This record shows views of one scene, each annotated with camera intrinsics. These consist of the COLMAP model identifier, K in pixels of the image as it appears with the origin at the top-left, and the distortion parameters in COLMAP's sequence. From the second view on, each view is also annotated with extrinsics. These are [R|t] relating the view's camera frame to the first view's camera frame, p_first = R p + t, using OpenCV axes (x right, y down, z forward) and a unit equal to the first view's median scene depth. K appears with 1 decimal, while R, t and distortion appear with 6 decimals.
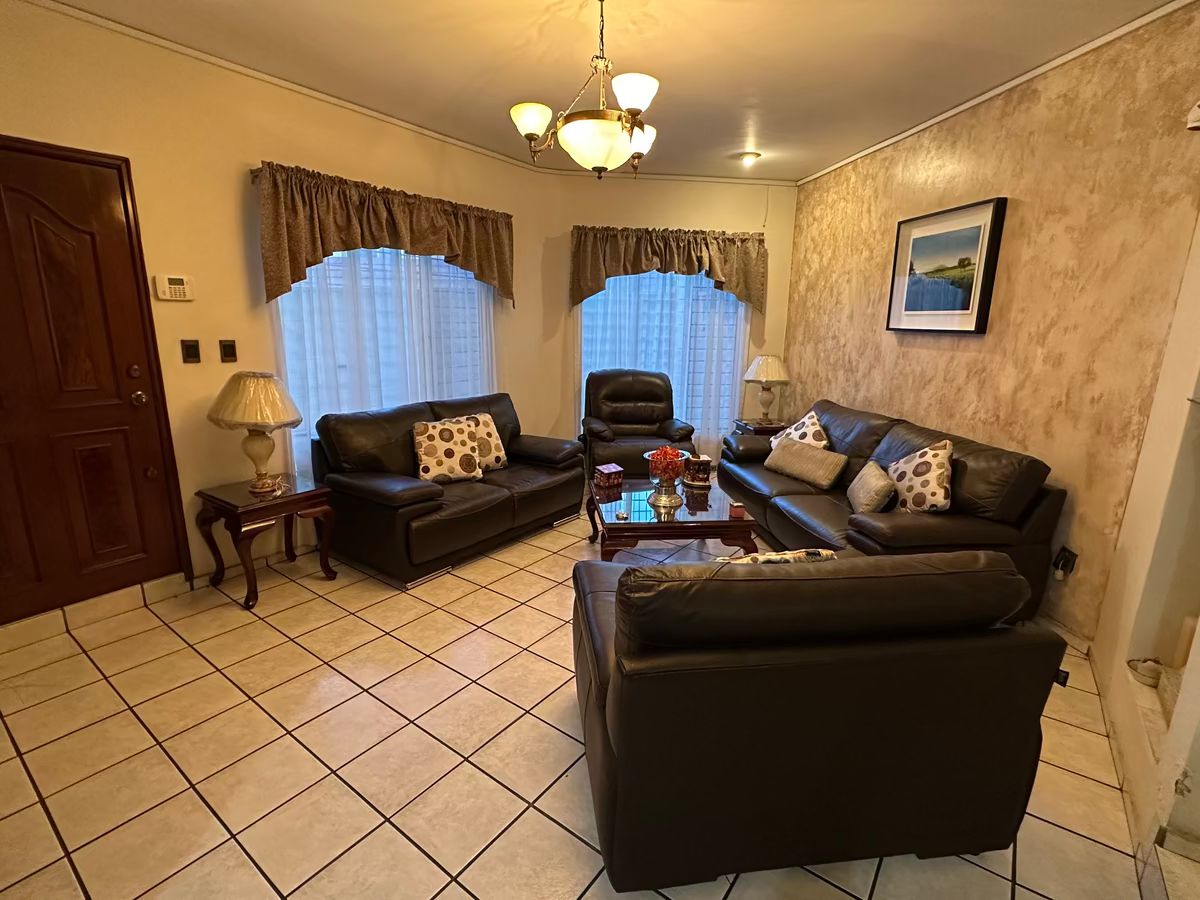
lens RADIAL K [[564.0, 0, 604.6], [0, 564.0, 447.0], [0, 0, 1]] dist [0.000420, 0.000067]
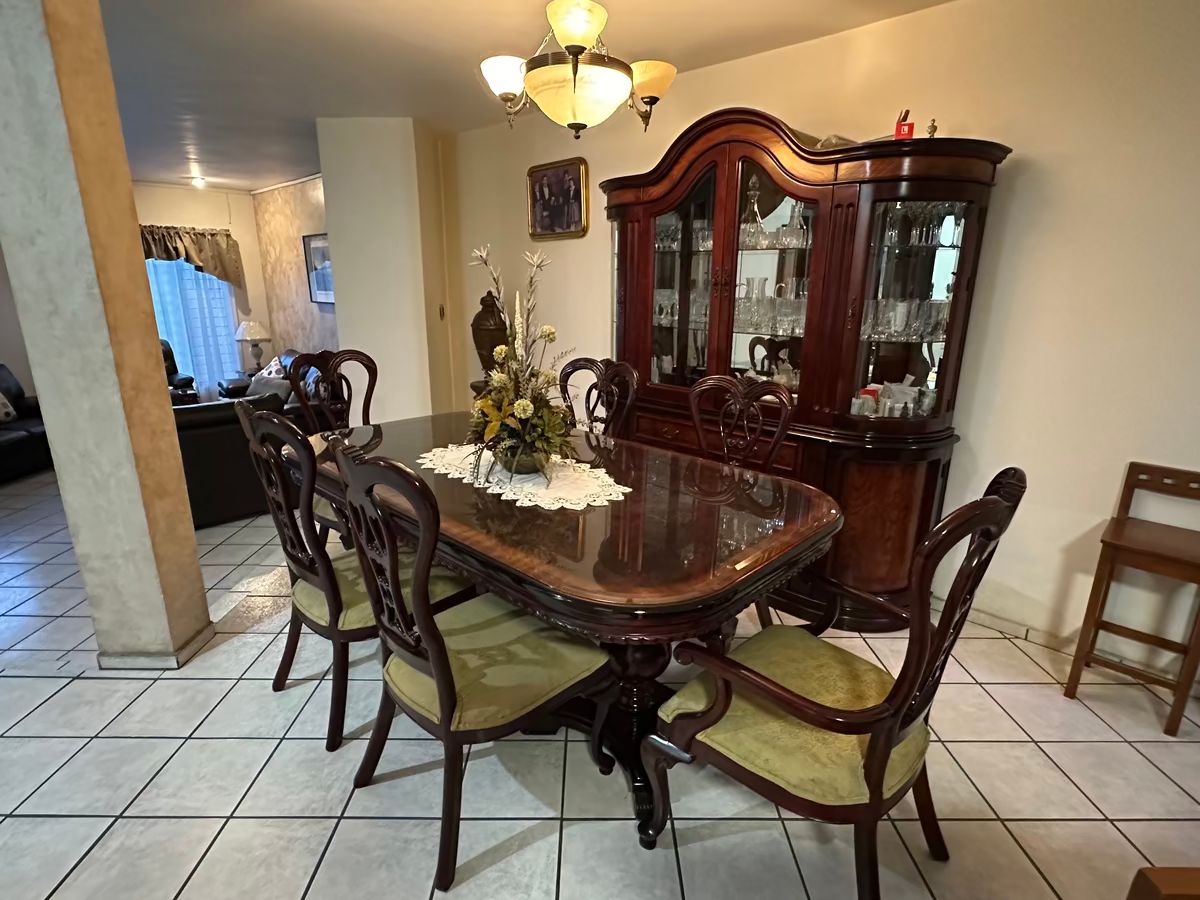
lens RADIAL K [[623.9, 0, 599.2], [0, 623.9, 452.8], [0, 0, 1]] dist [-0.002104, 0.000000]
pose [[0.804997, -0.169228, 0.568632, 0.057836], [0.137605, 0.985576, 0.098510, 0.122456], [-0.577100, -0.001053, 0.816673, -0.733468]]
